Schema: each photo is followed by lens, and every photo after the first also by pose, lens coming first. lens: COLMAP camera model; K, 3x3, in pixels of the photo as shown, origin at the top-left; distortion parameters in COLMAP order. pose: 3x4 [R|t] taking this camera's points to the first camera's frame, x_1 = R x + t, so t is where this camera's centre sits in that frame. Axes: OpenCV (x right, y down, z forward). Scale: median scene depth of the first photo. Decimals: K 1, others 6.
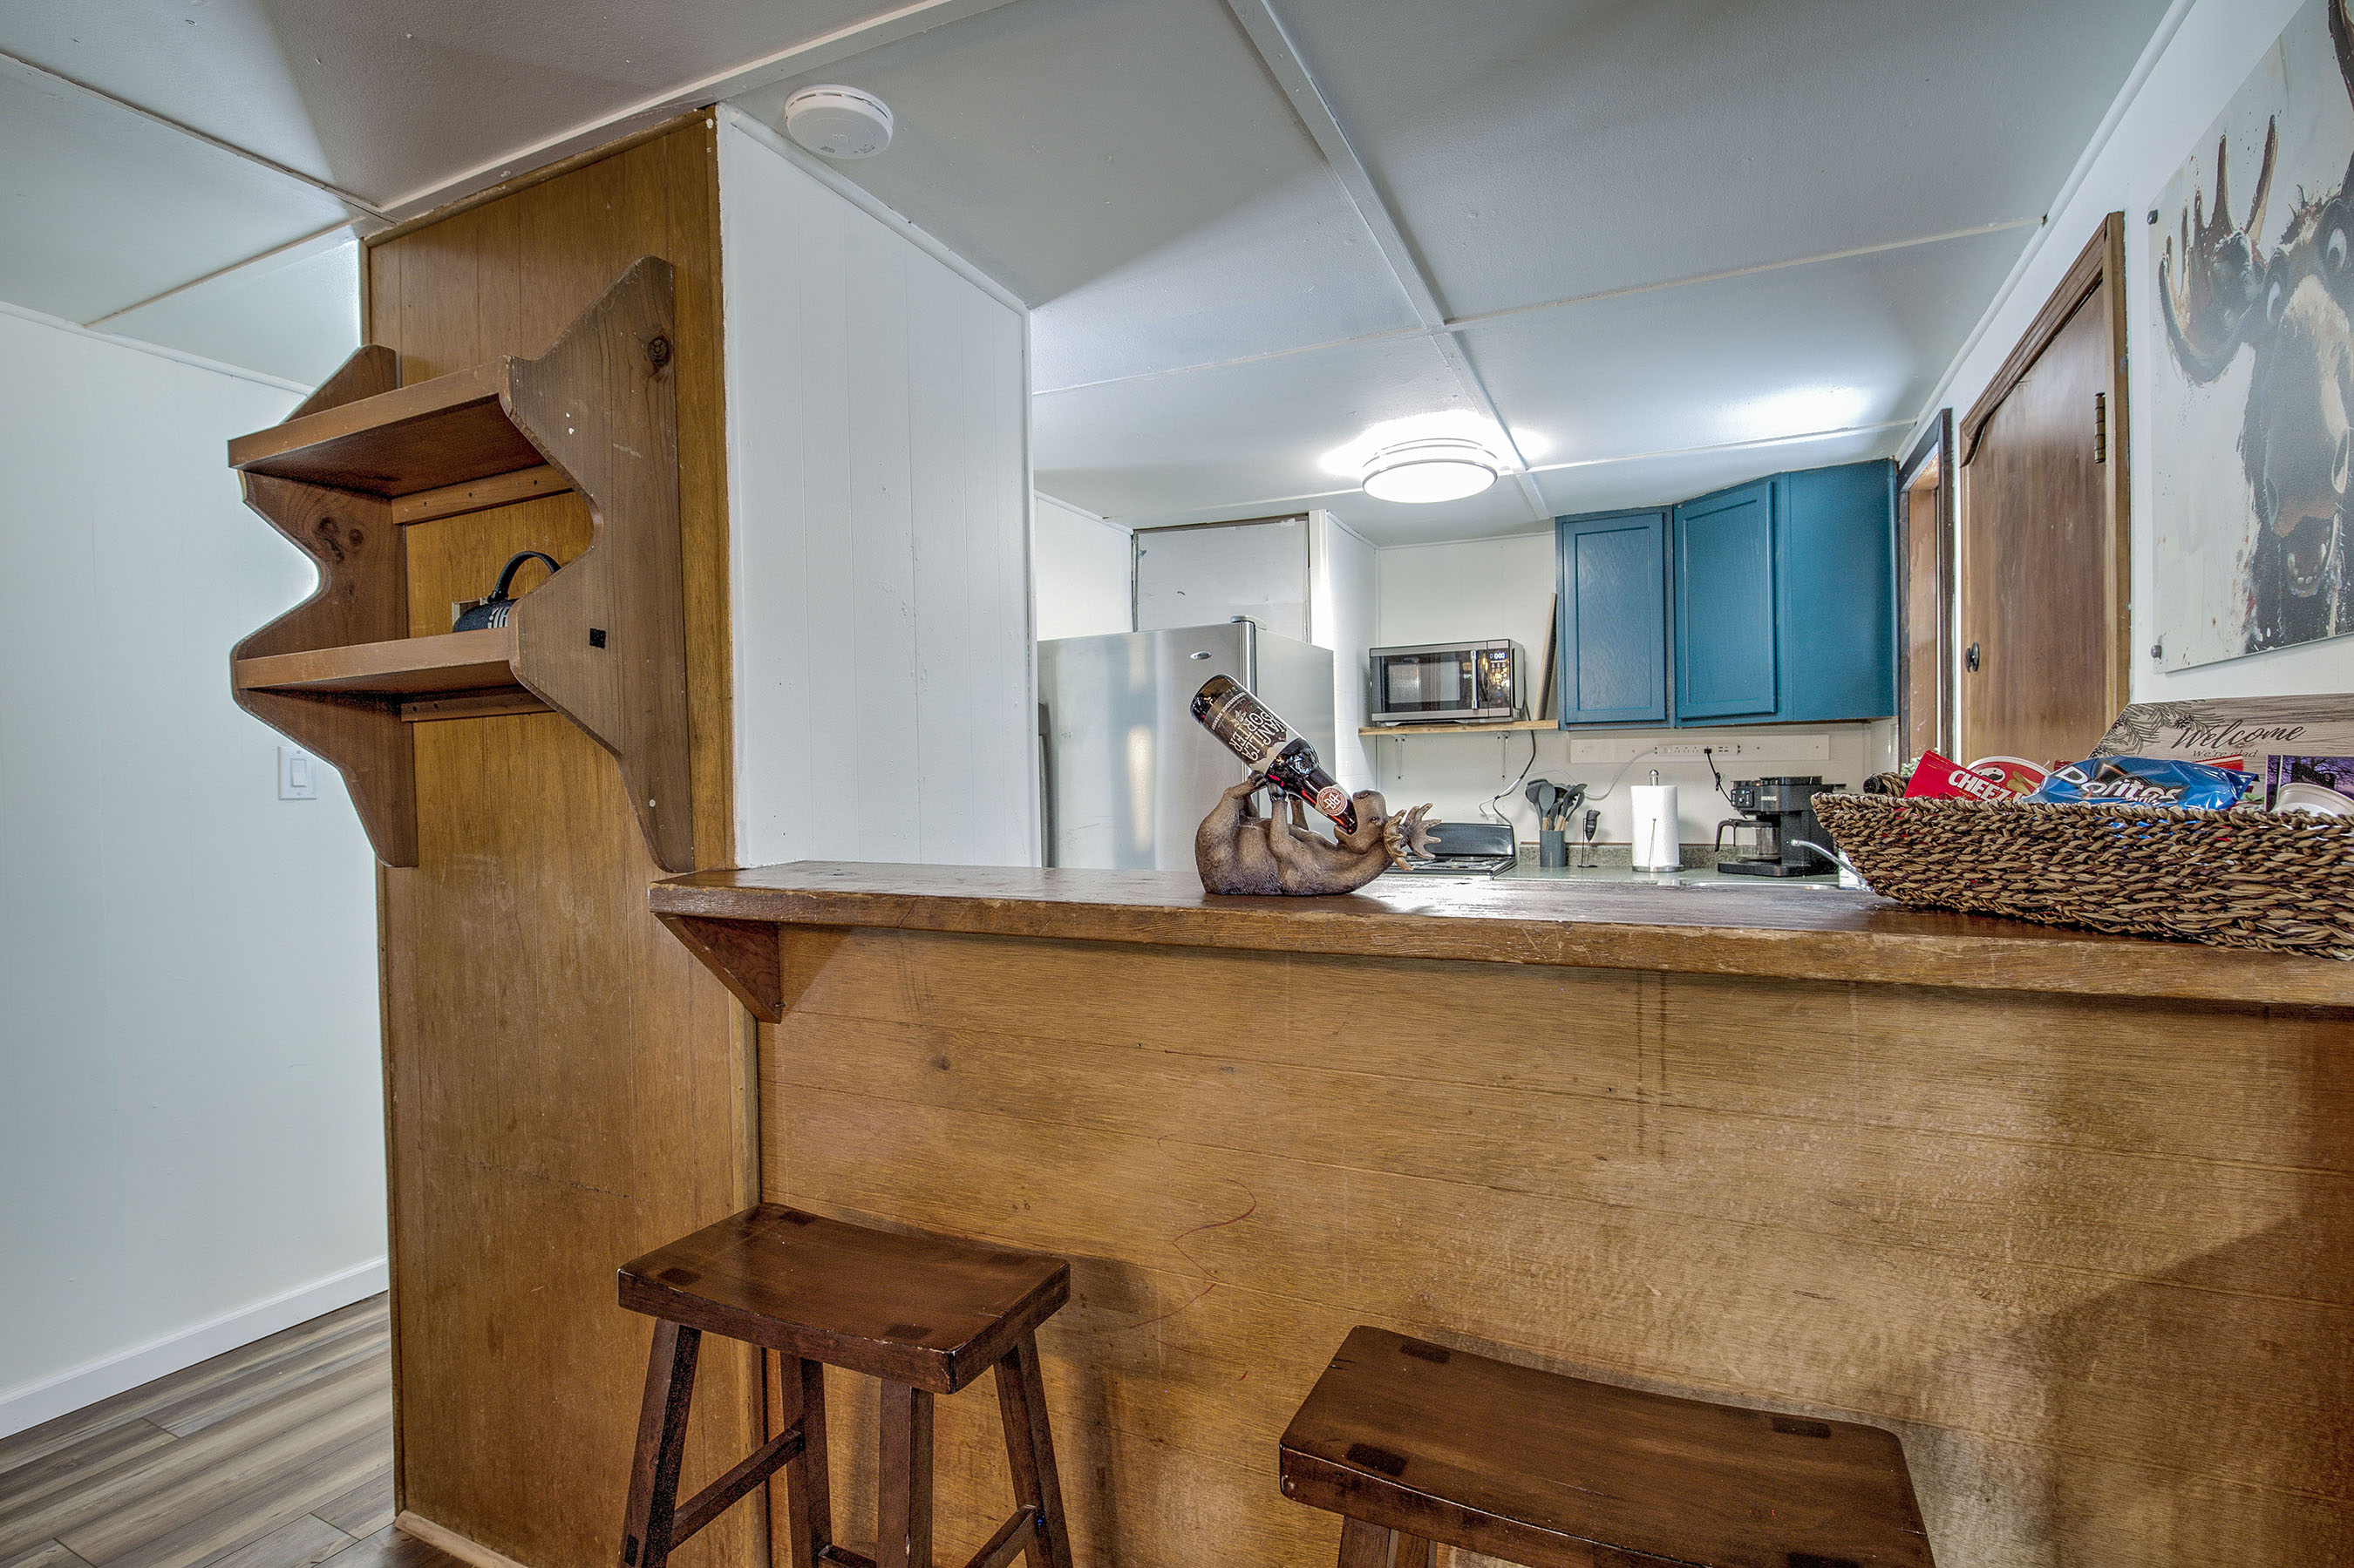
lens RADIAL K [[1136.3, 0, 1160.0], [0, 1136.3, 798.7], [0, 0, 1]] dist [-0.022611, -0.000192]
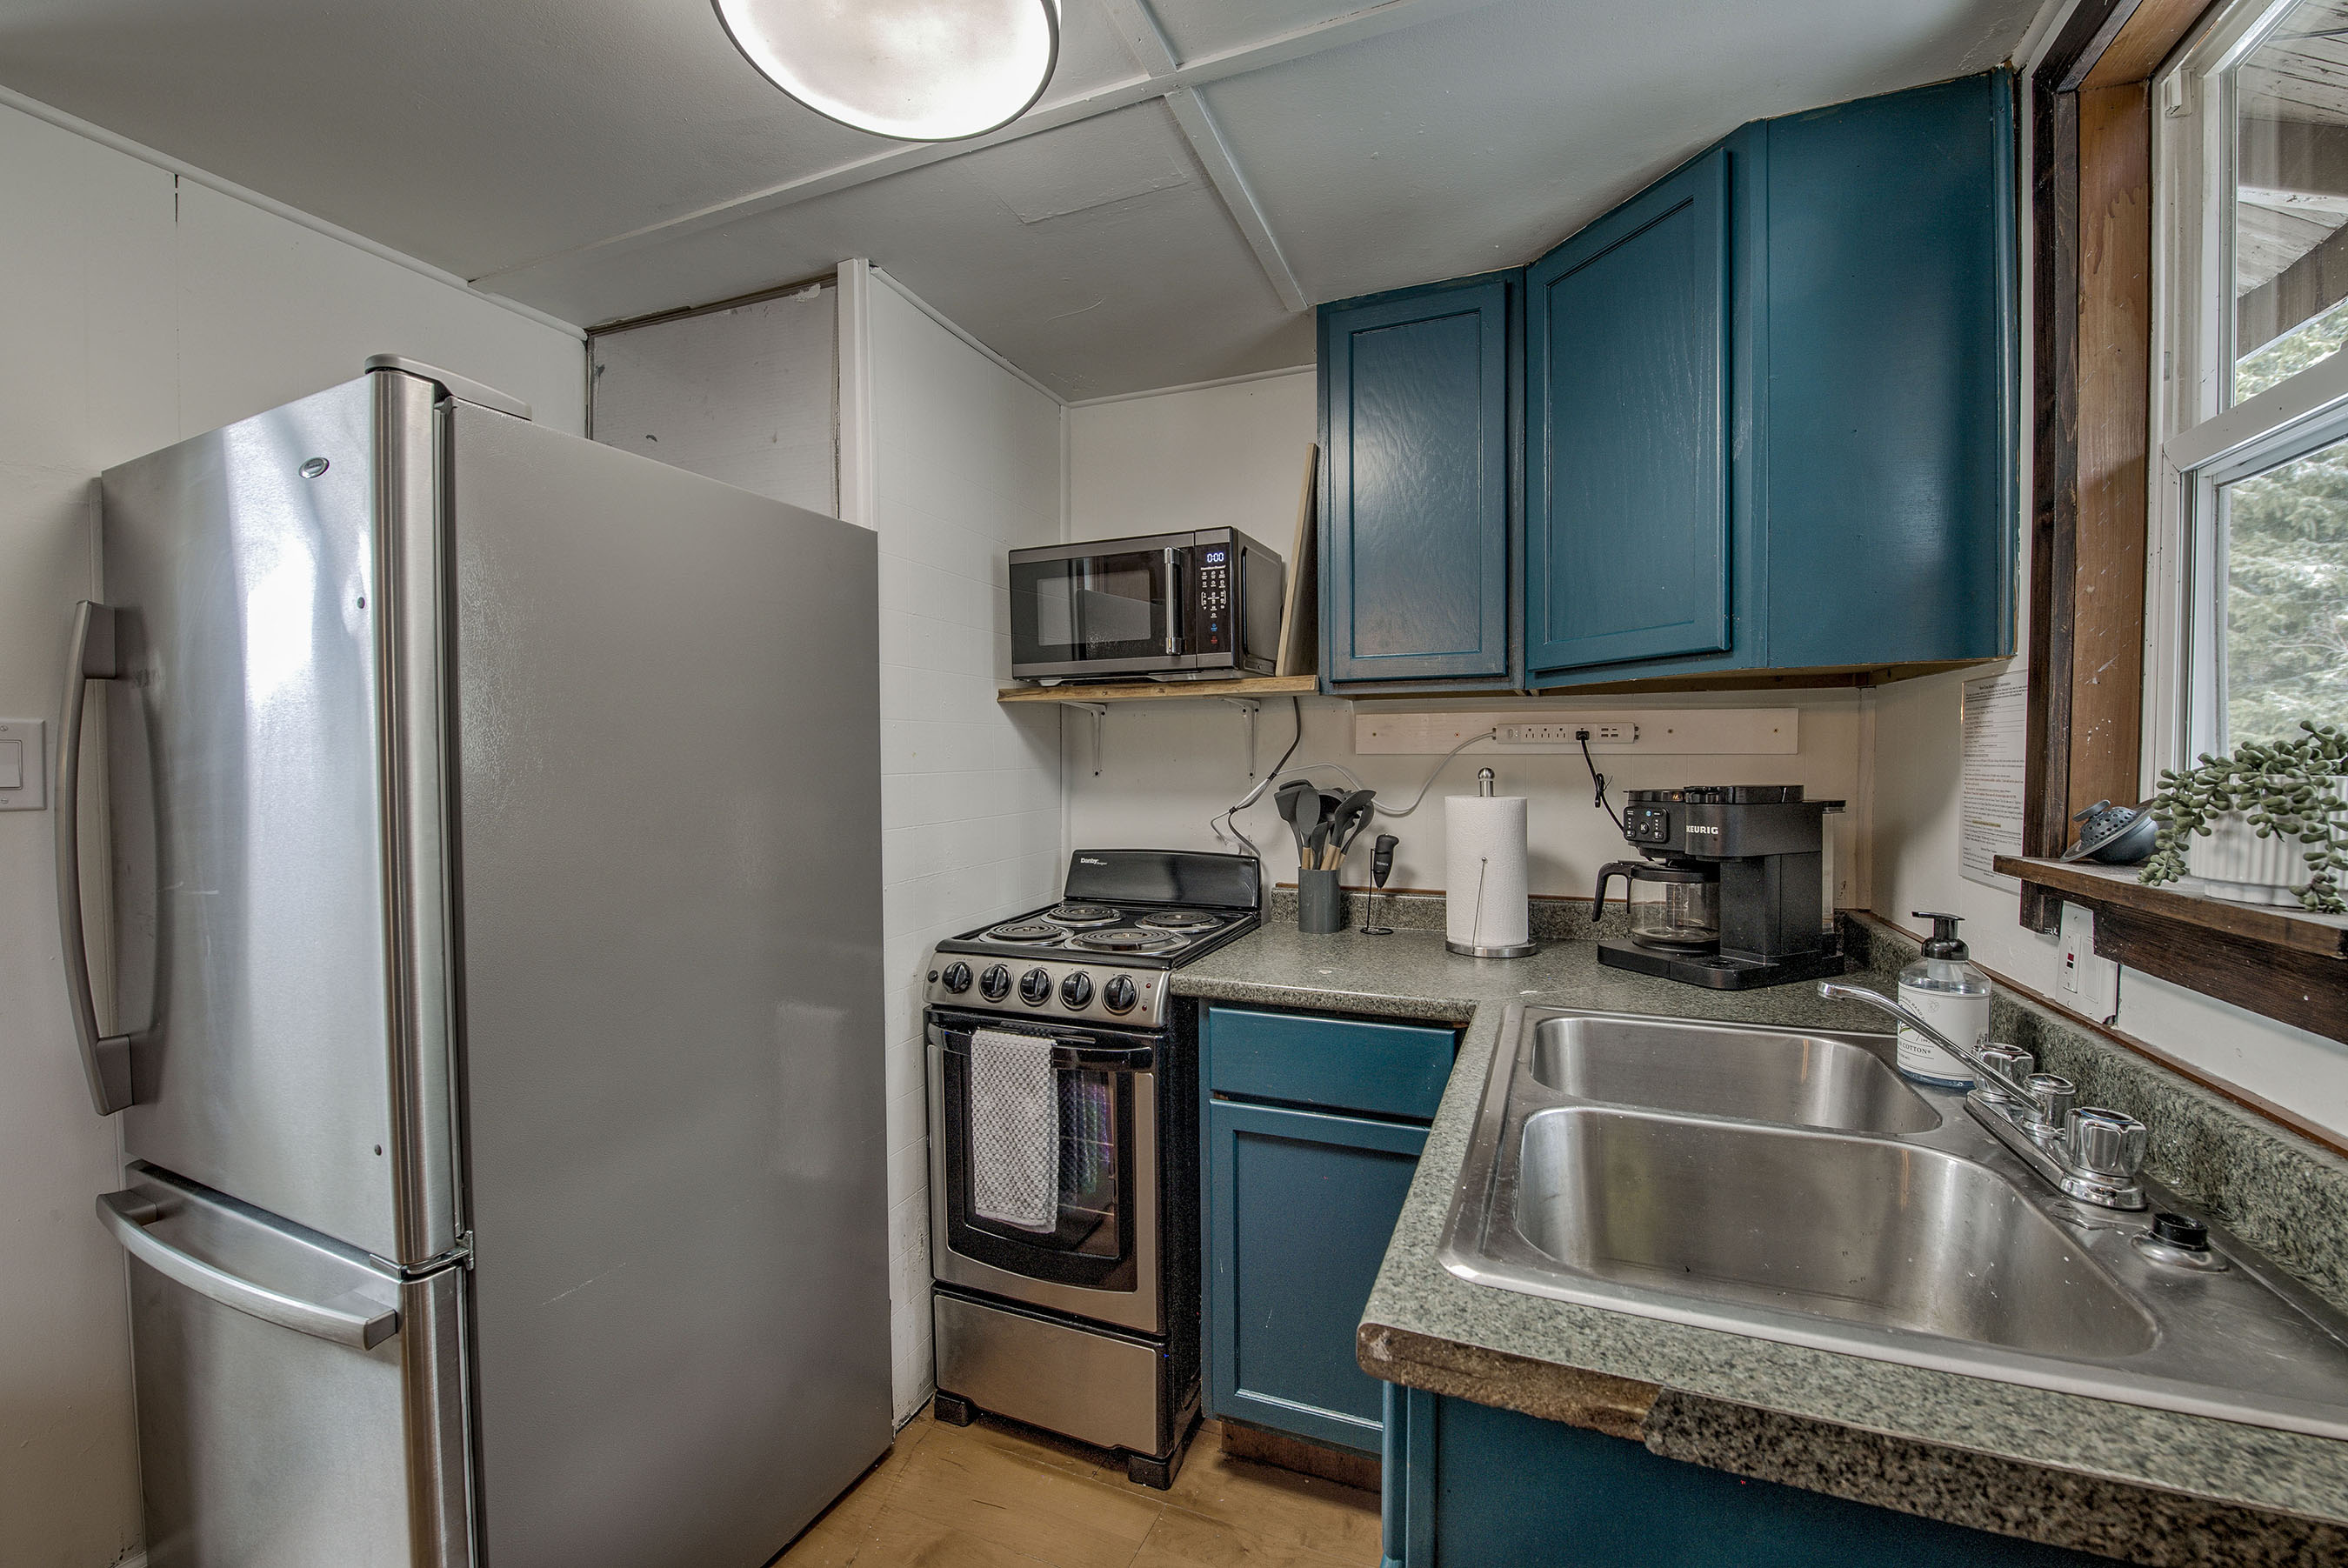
lens RADIAL K [[993.8, 0, 1165.1], [0, 993.8, 792.1], [0, 0, 1]] dist [-0.017139, -0.002682]
pose [[0.998479, 0.008363, 0.054489, 0.249693], [-0.009190, 0.999846, 0.014957, -0.019116], [-0.054356, -0.015435, 0.998402, 0.516781]]
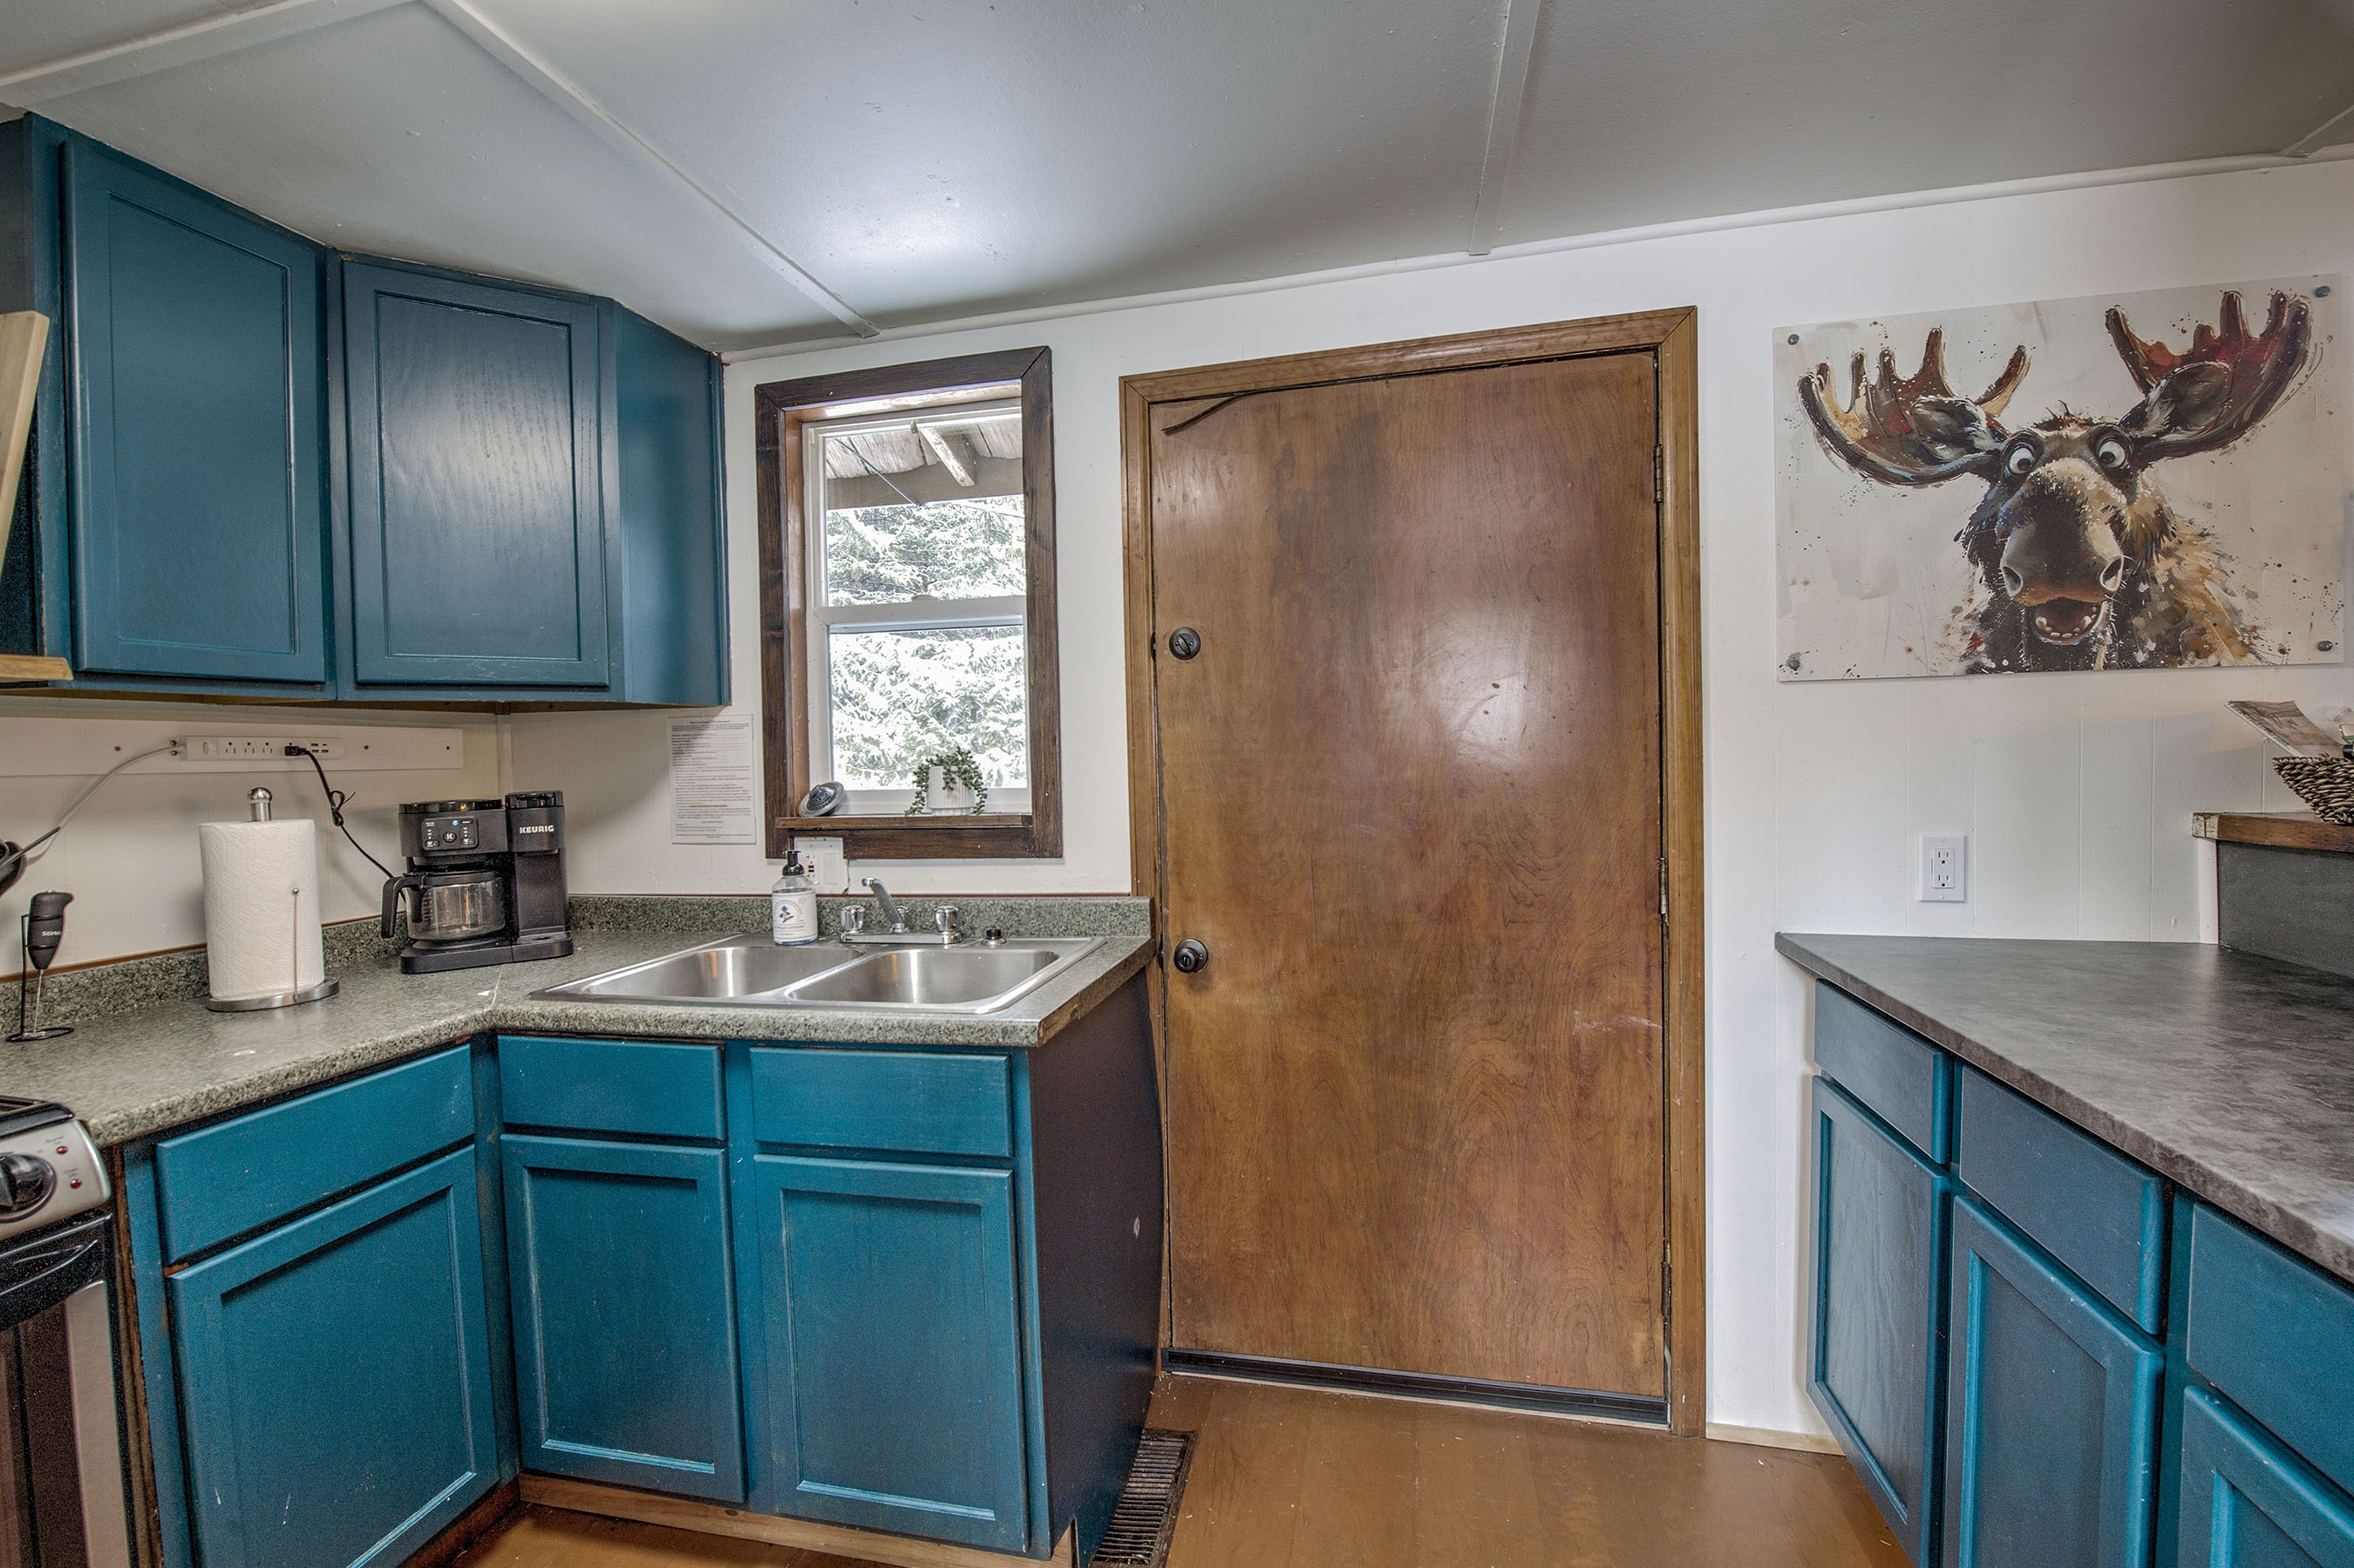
lens RADIAL K [[996.2, 0, 1168.0], [0, 996.2, 781.3], [0, 0, 1]] dist [-0.017139, -0.002682]
pose [[-0.217779, -0.008031, 0.975965, -0.037314], [0.047645, 0.998686, 0.018849, -0.017339], [-0.974834, 0.050605, -0.217110, 0.703450]]
